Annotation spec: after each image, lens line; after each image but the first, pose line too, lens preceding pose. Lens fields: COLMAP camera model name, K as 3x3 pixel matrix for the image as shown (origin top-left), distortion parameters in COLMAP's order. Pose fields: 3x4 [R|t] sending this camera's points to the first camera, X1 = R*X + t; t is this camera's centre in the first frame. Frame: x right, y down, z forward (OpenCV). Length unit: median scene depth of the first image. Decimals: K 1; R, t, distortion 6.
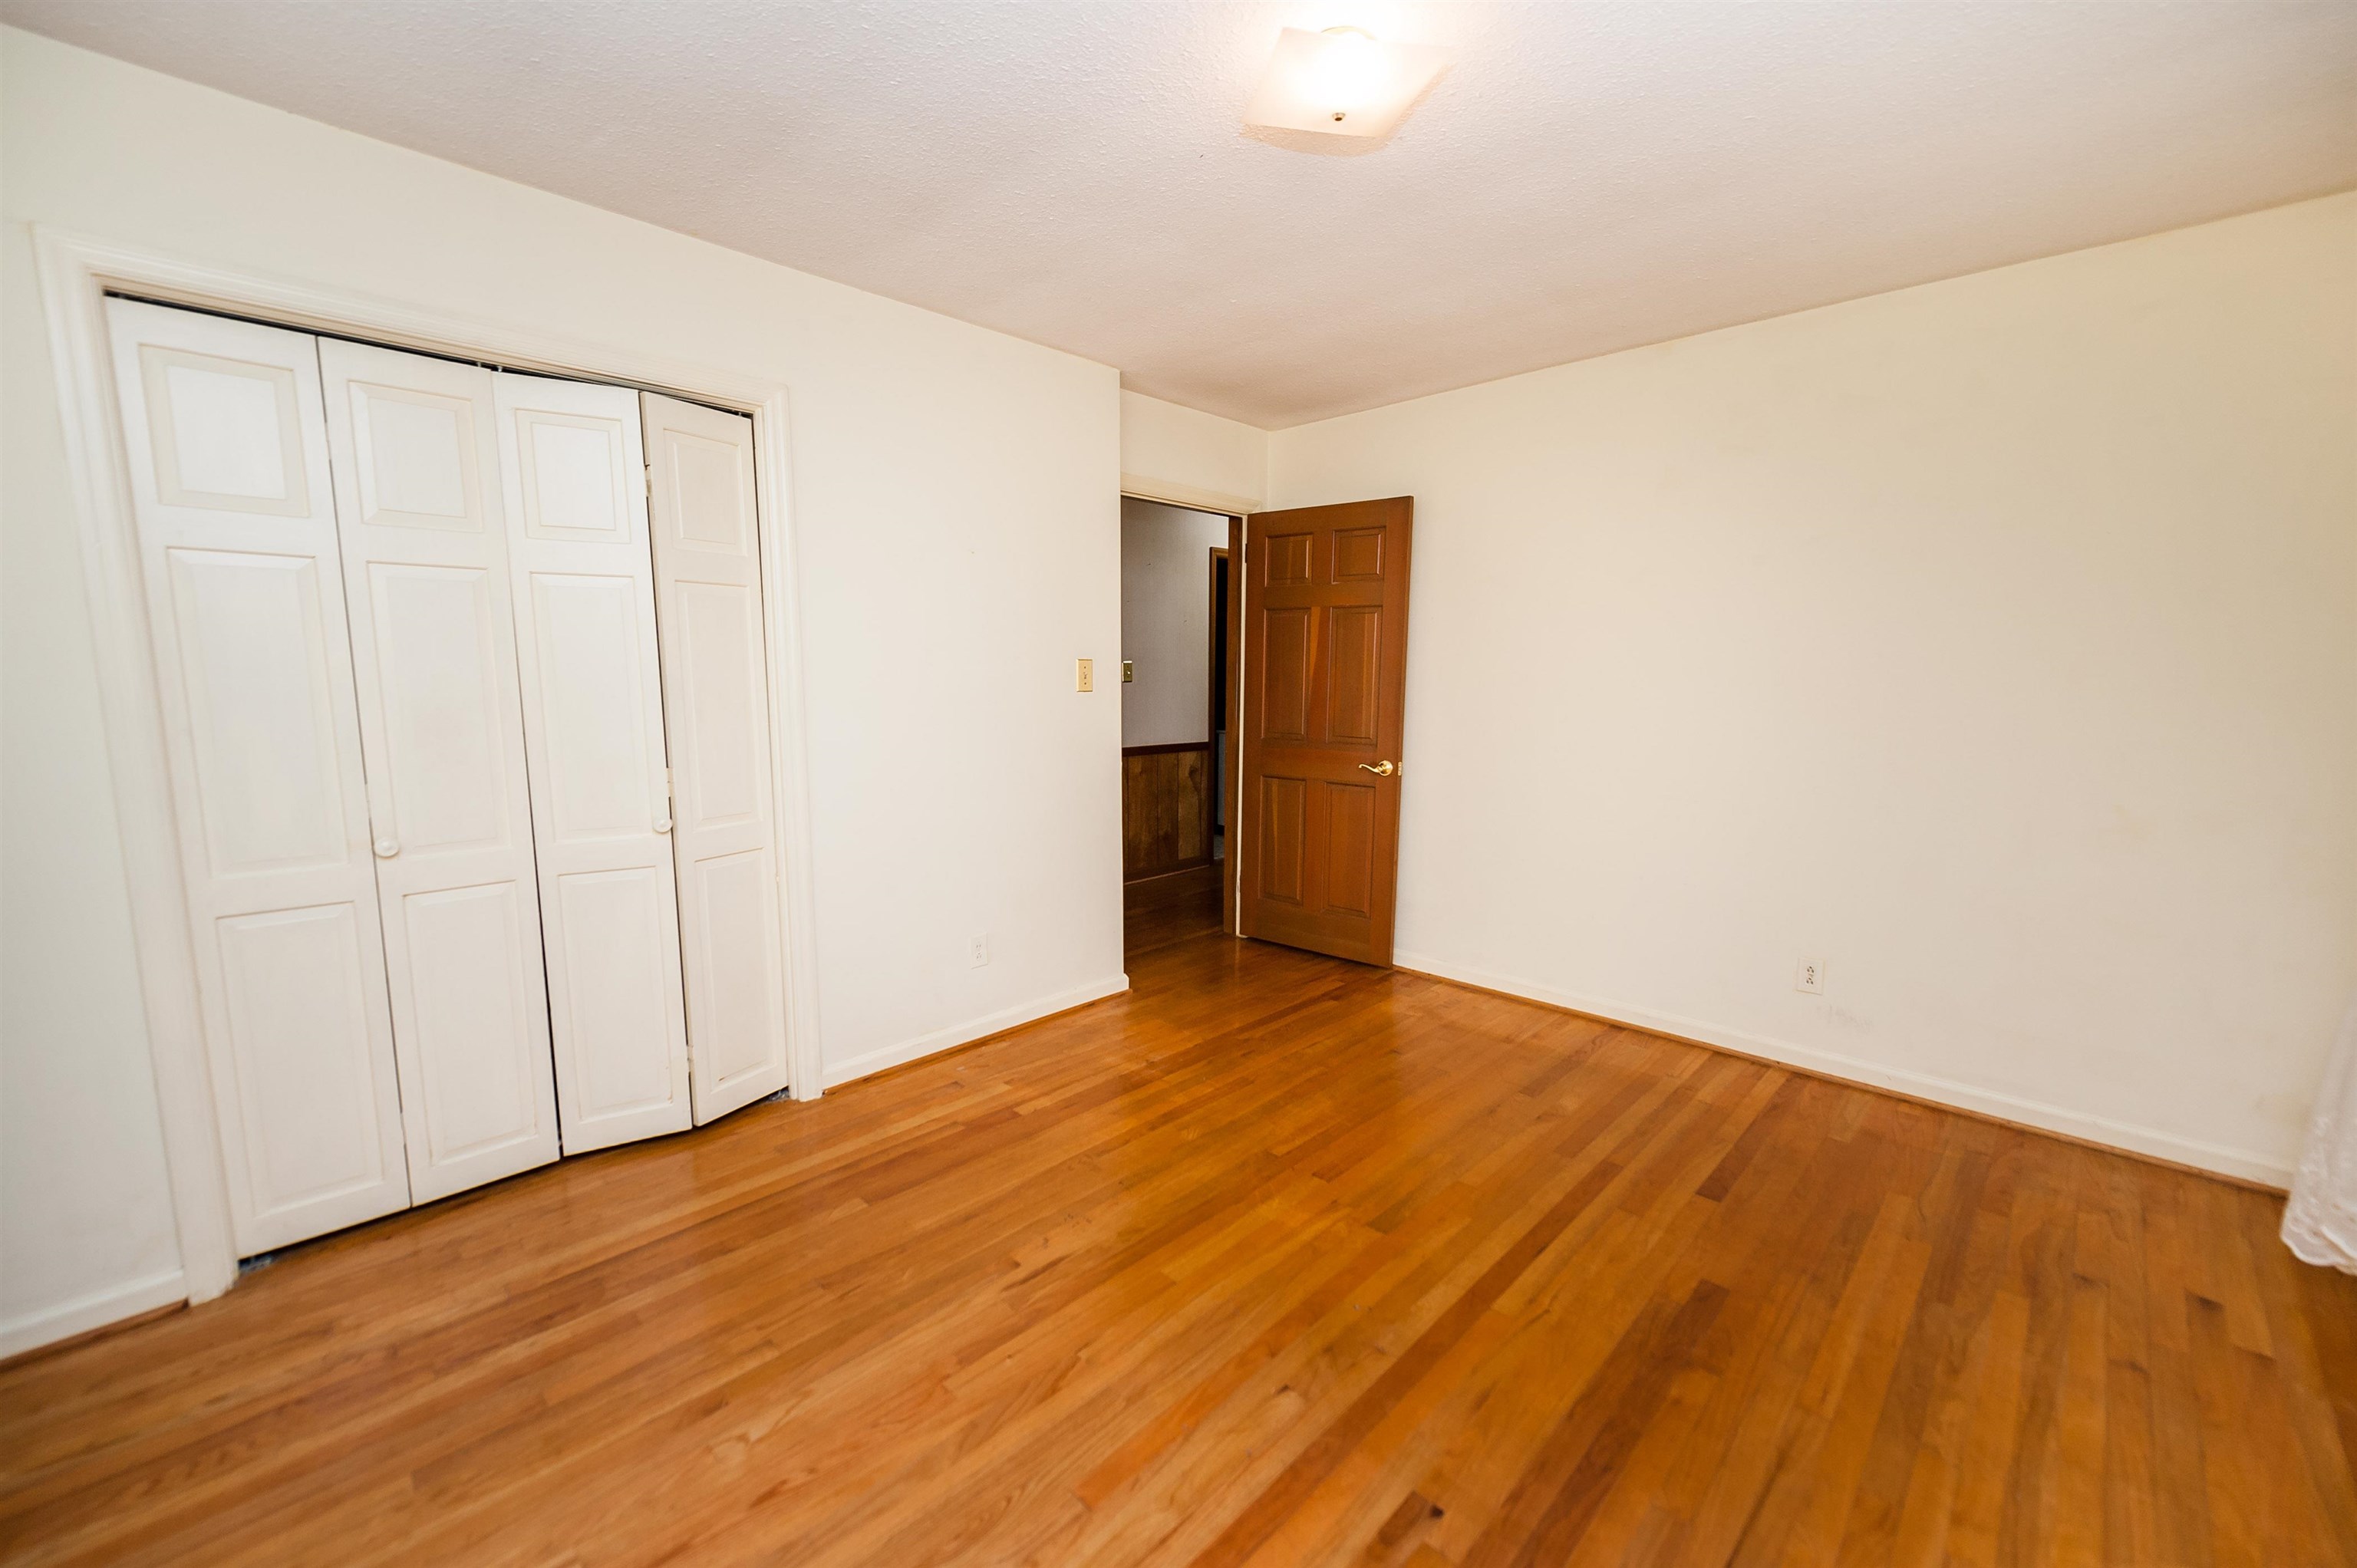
lens RADIAL K [[931.6, 0, 1171.7], [0, 931.6, 785.9], [0, 0, 1]] dist [0.012609, -0.004378]
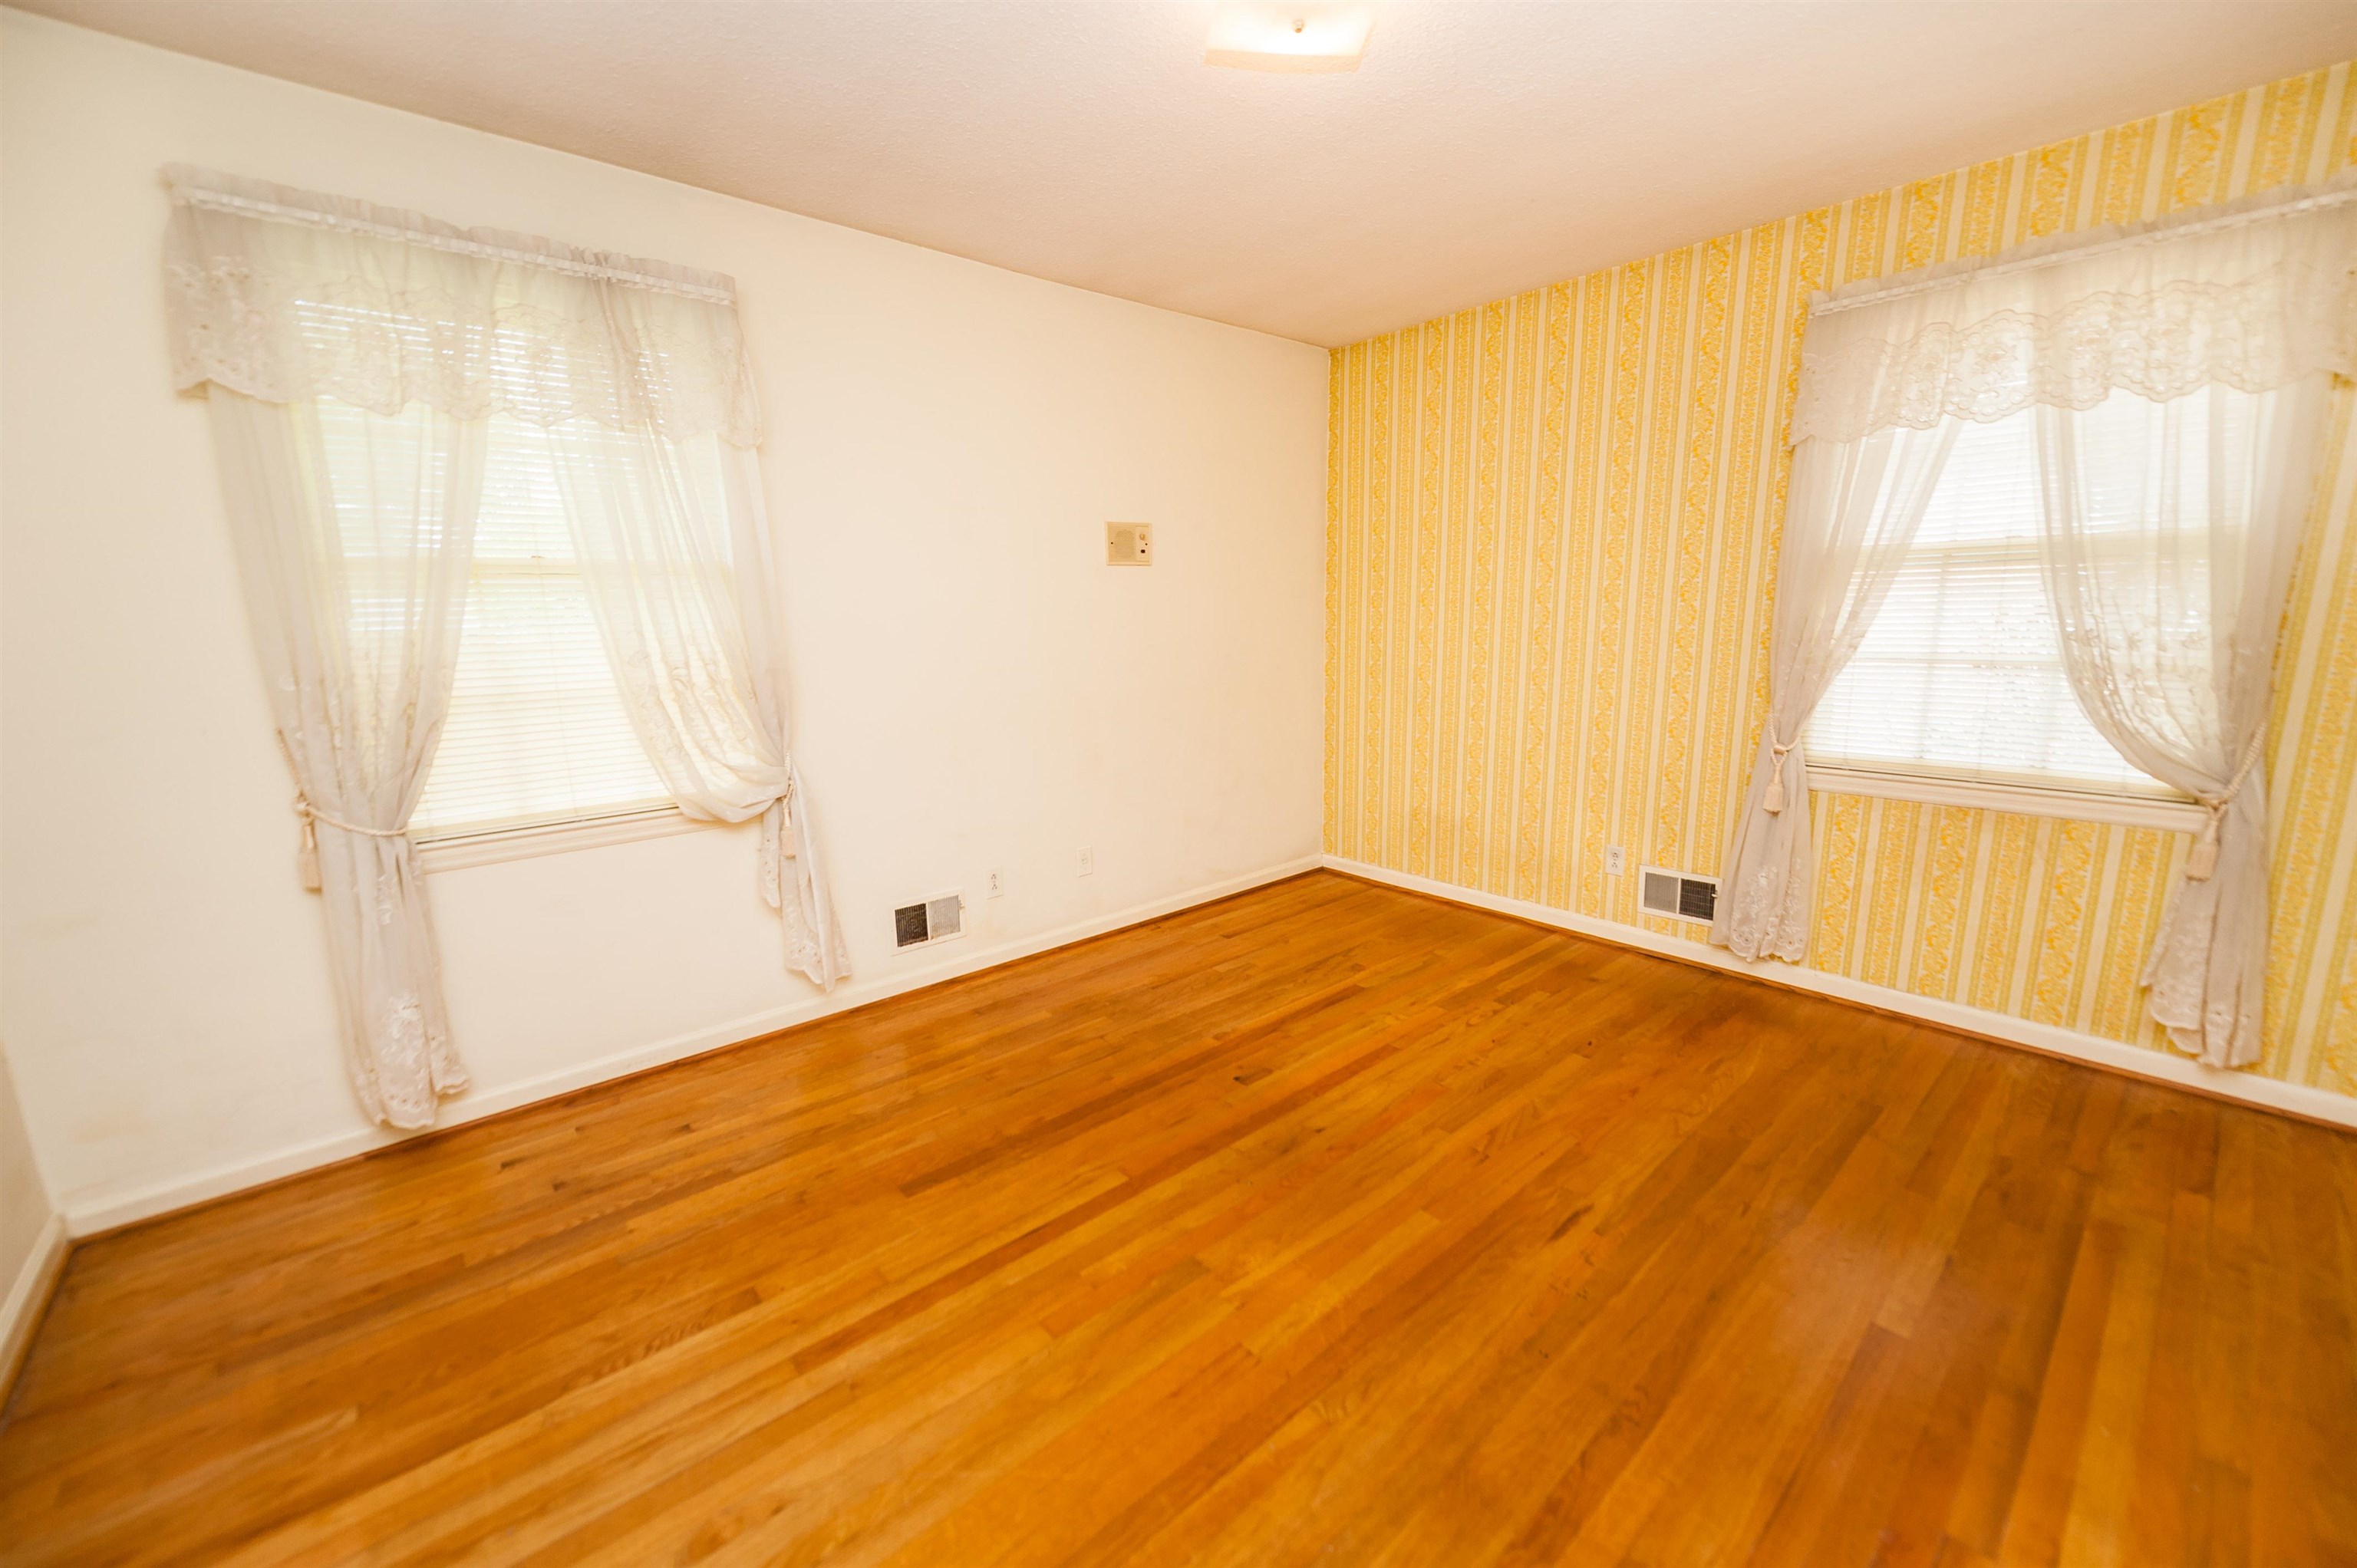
lens RADIAL K [[931.6, 0, 1173.3], [0, 931.6, 792.3], [0, 0, 1]] dist [0.012609, -0.004378]
pose [[-0.997080, -0.002862, 0.076304, 0.186837], [0.022131, 0.945576, 0.324649, -0.217694], [-0.073080, 0.325390, -0.942752, 1.731637]]
